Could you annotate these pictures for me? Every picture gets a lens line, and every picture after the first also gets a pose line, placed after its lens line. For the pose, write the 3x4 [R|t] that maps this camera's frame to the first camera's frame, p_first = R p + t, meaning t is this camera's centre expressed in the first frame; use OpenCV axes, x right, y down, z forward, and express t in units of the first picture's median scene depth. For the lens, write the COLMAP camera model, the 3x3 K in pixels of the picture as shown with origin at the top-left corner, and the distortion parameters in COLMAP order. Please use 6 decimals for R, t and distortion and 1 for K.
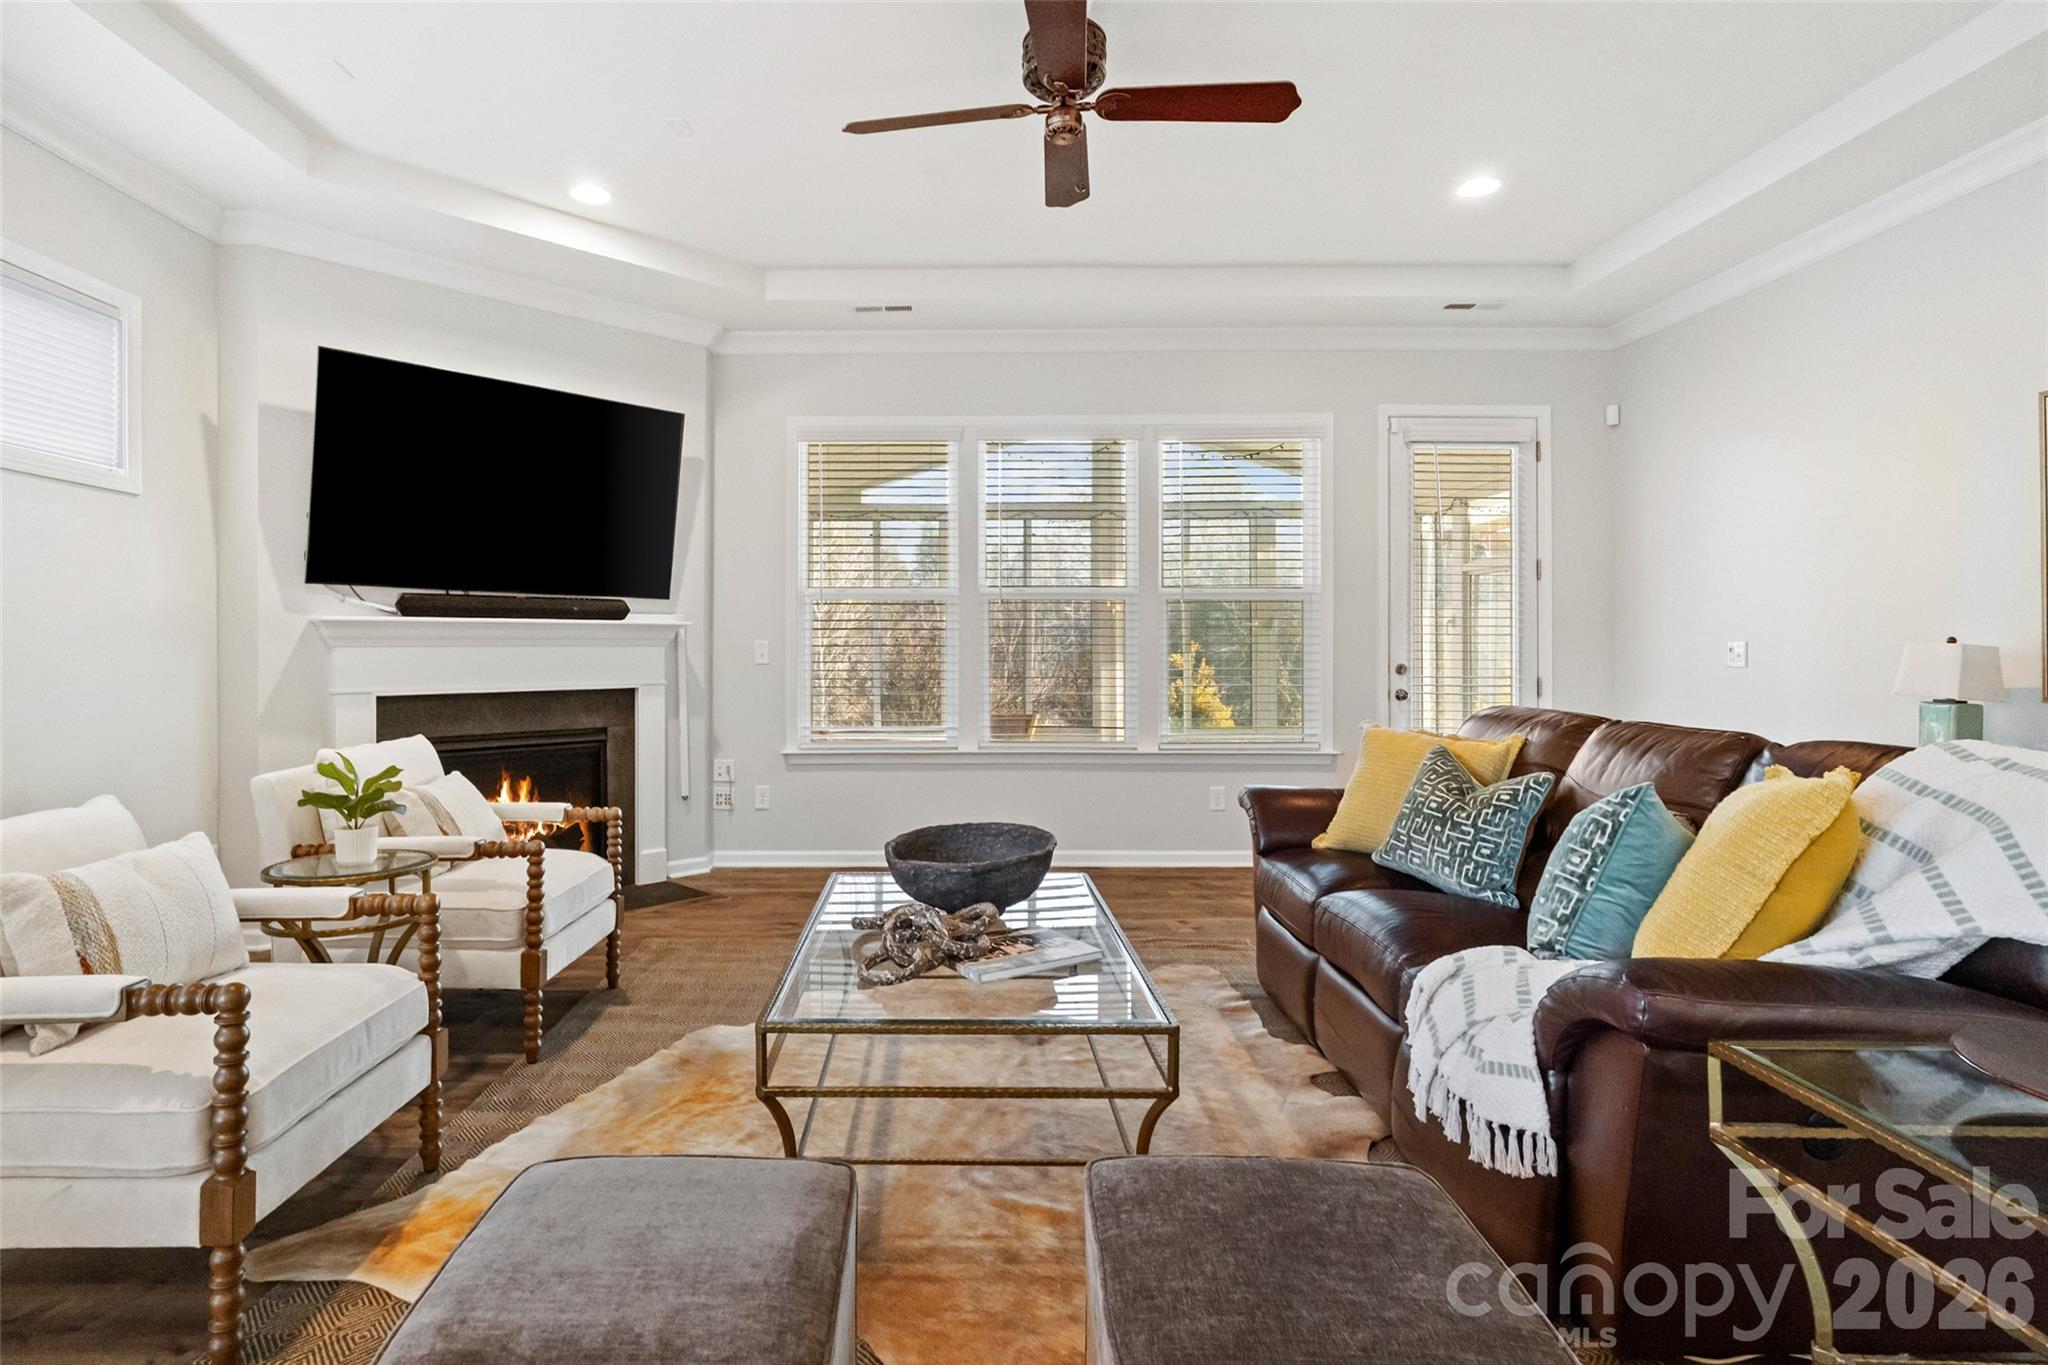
lens RADIAL K [[1036.7, 0, 924.2], [0, 1036.7, 637.7], [0, 0, 1]] dist [0.001289, 0.002183]
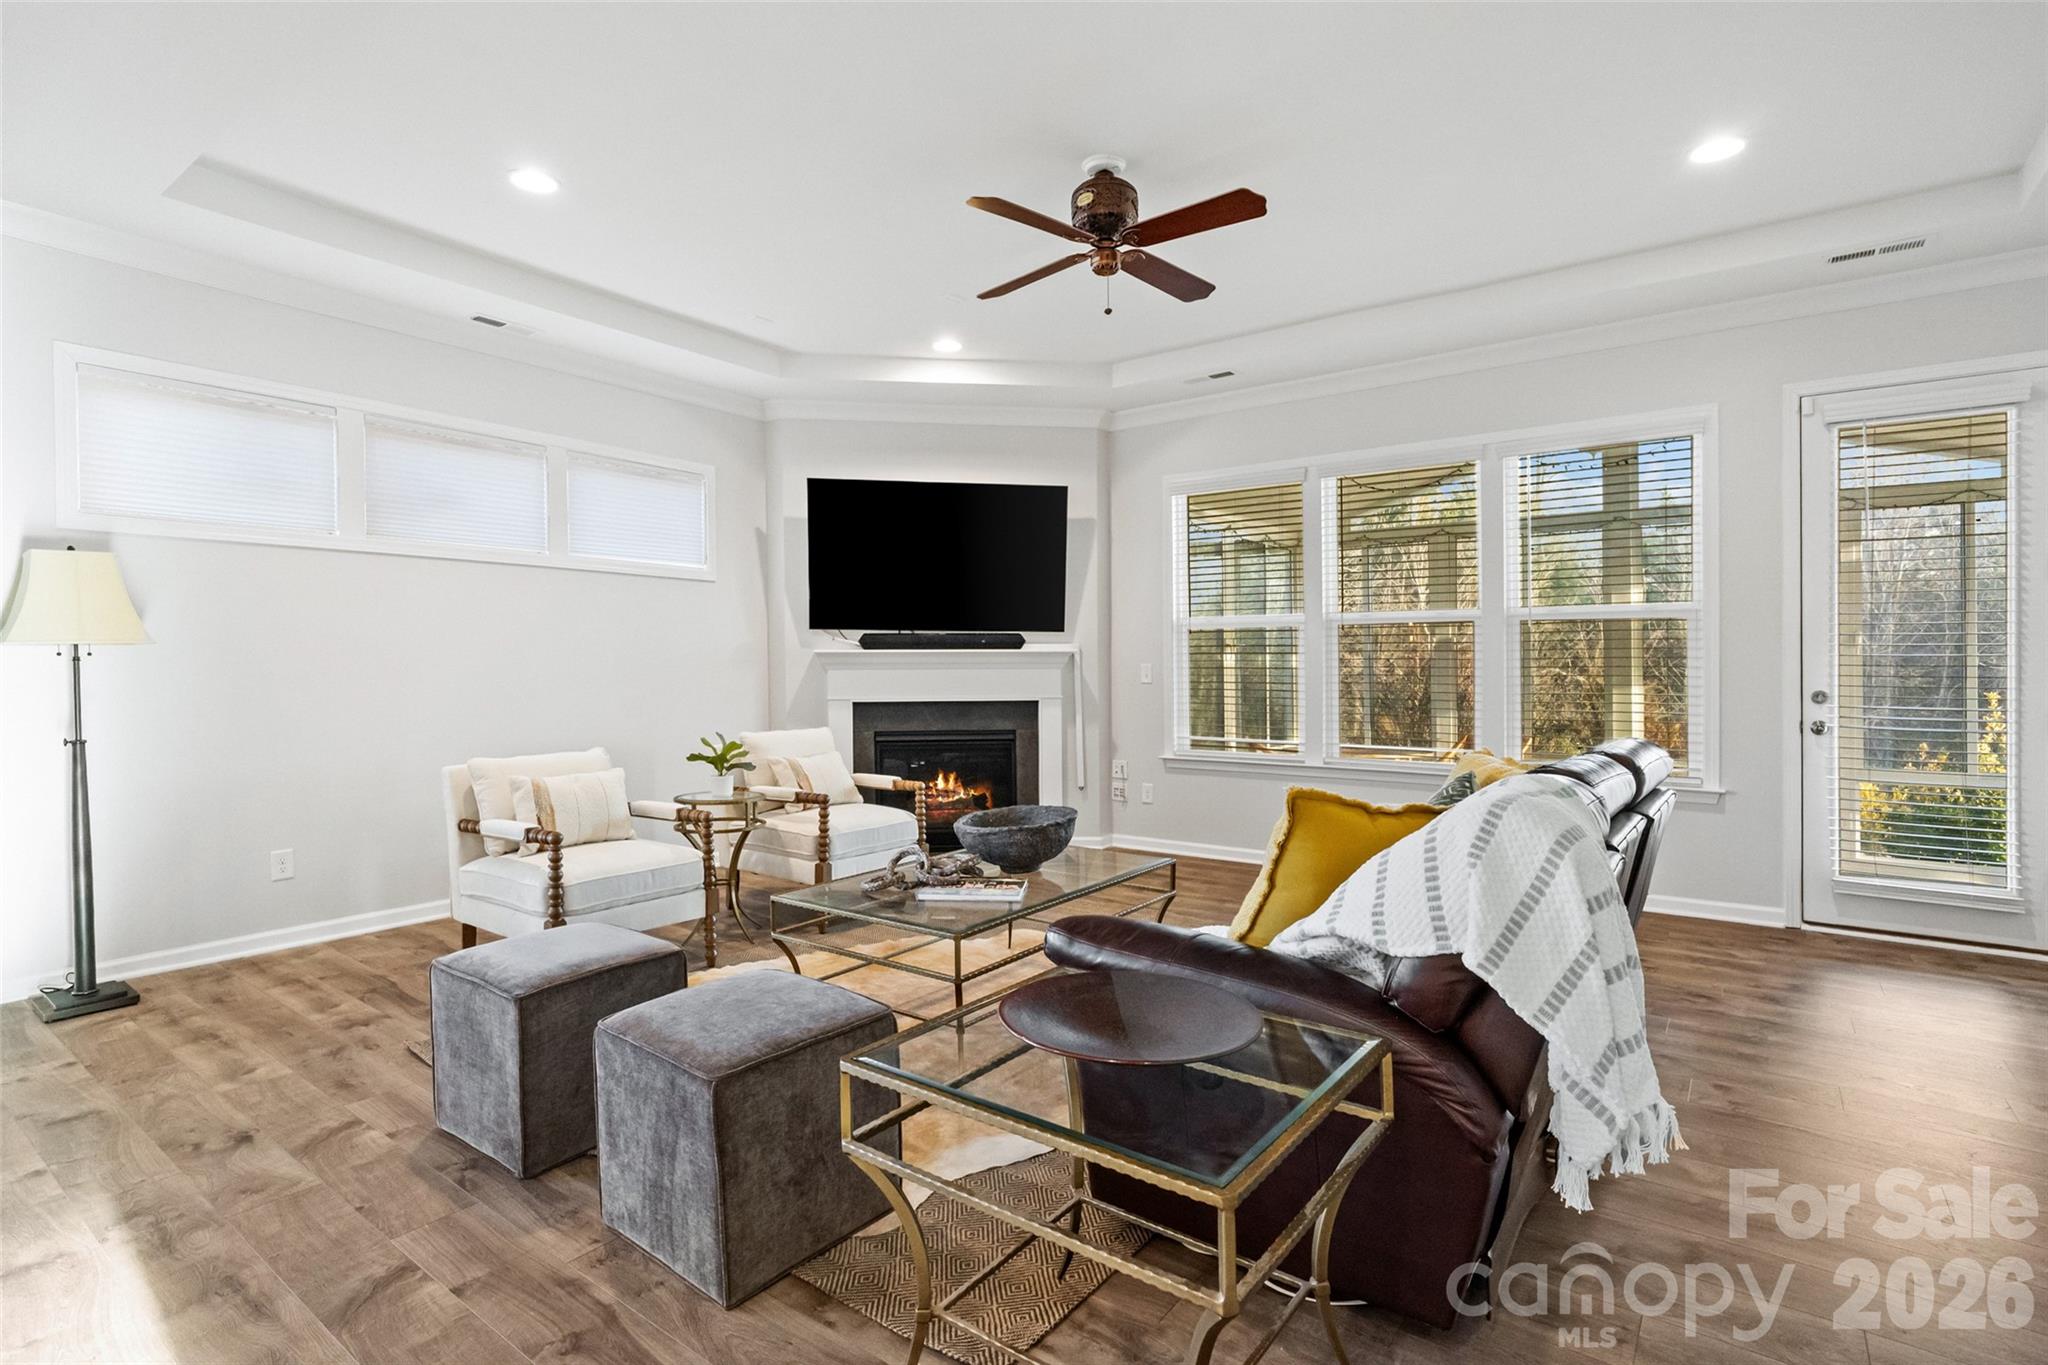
lens RADIAL K [[990.7, 0, 1009.7], [0, 990.7, 667.4], [0, 0, 1]] dist [-0.014512, 0.006580]
pose [[0.813669, 0.001004, -0.581328, 0.503017], [0.006151, 0.999928, 0.010336, -0.007504], [0.581297, -0.011986, 0.813604, -0.040631]]
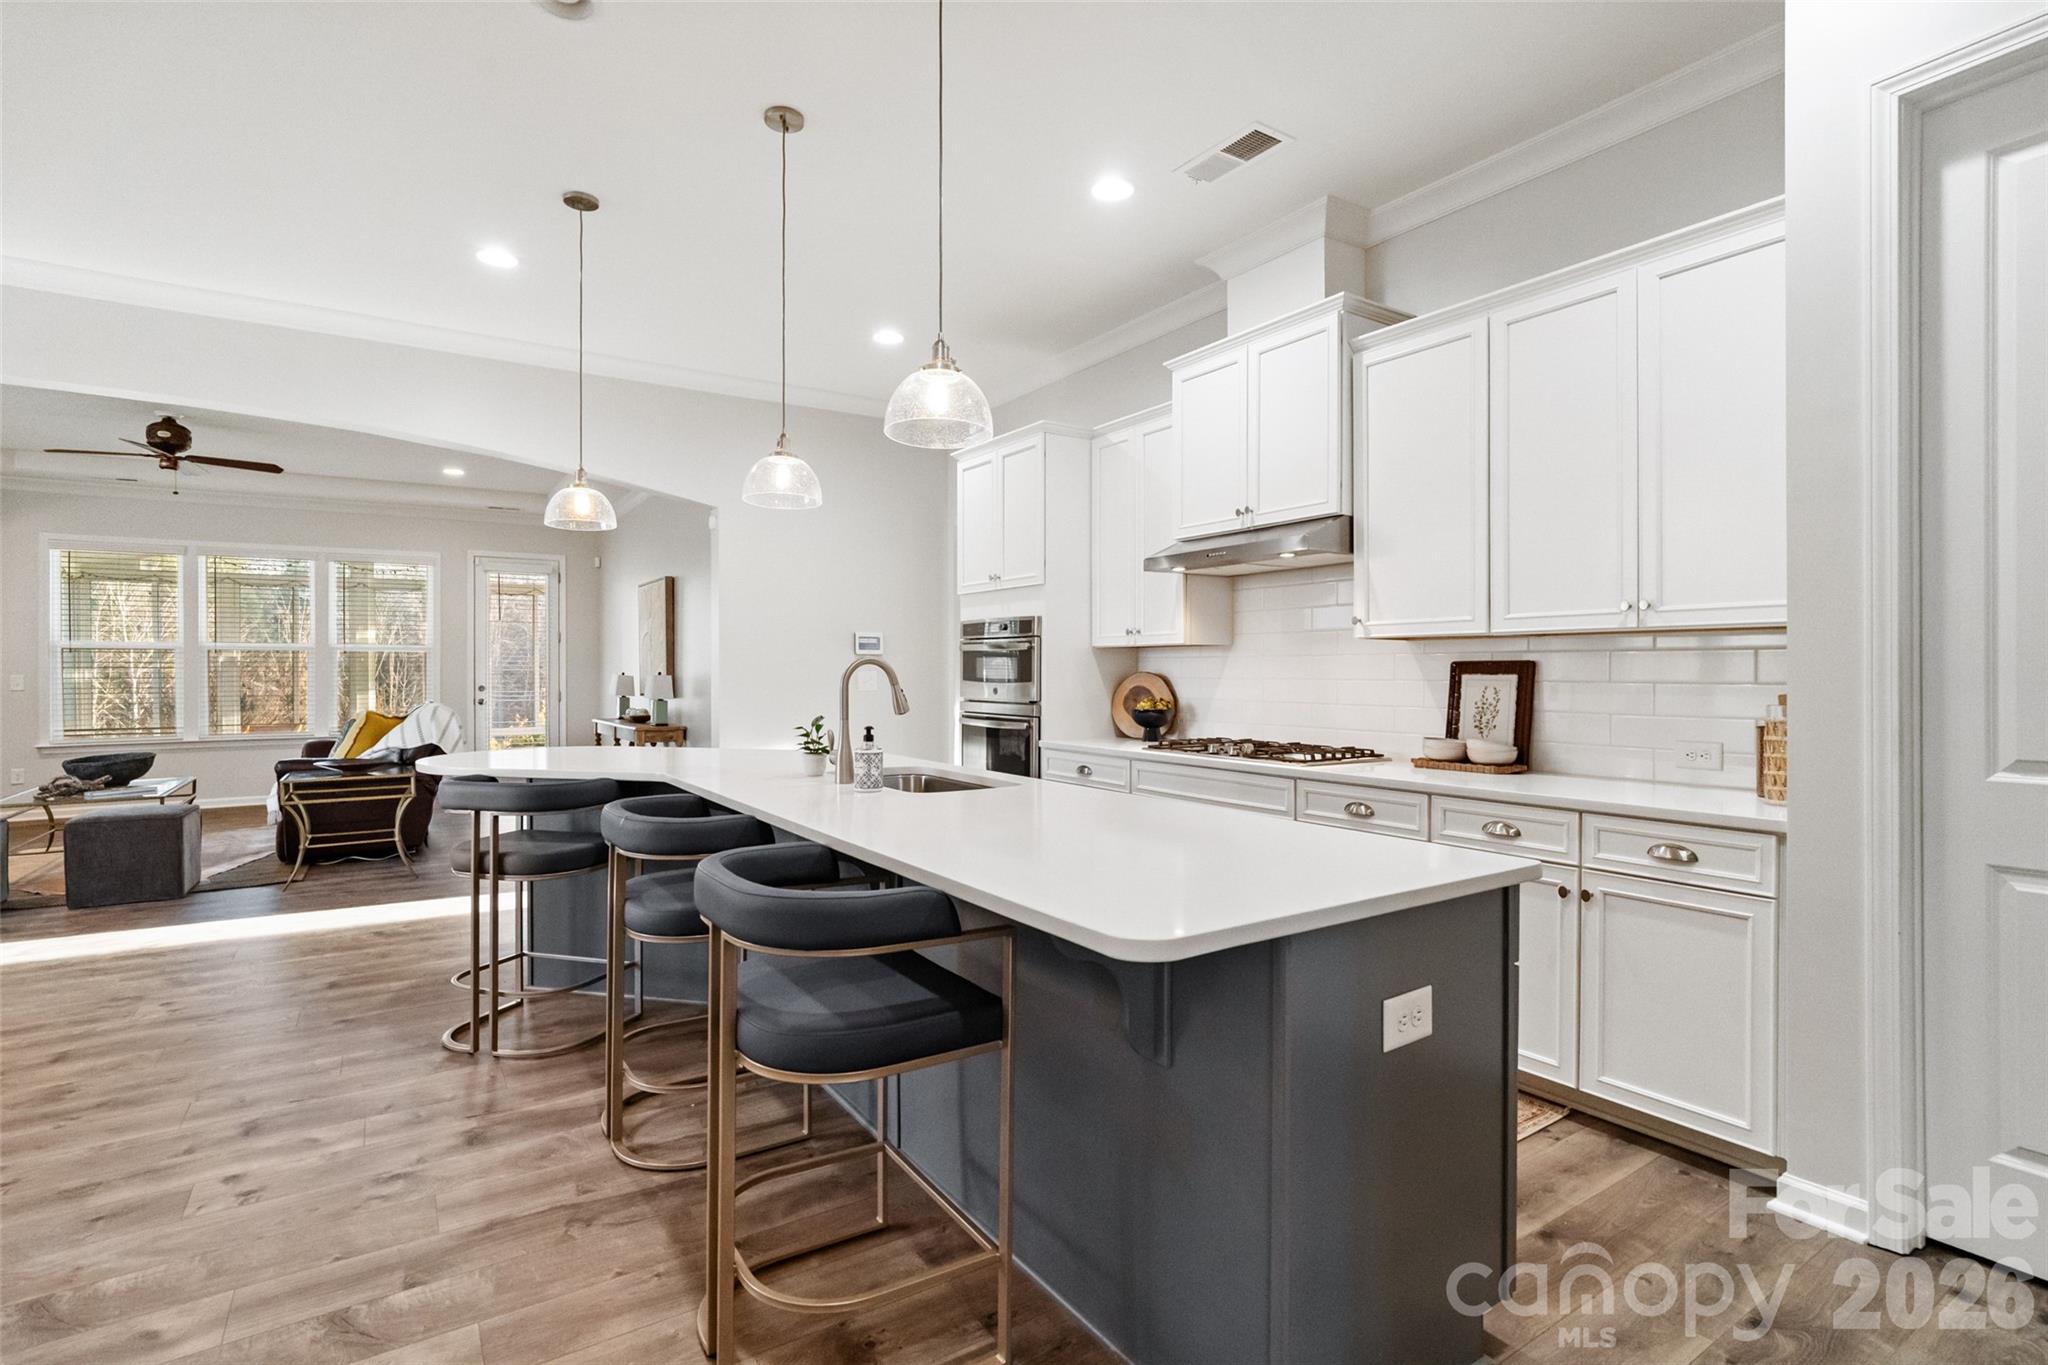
lens RADIAL K [[990.7, 0, 1018.0], [0, 990.7, 675.9], [0, 0, 1]] dist [-0.014512, 0.006580]
pose [[0.825055, -0.007113, 0.565007, 0.319400], [0.001371, 0.999943, 0.010587, -0.013439], [-0.565050, -0.007960, 0.825018, -1.381078]]
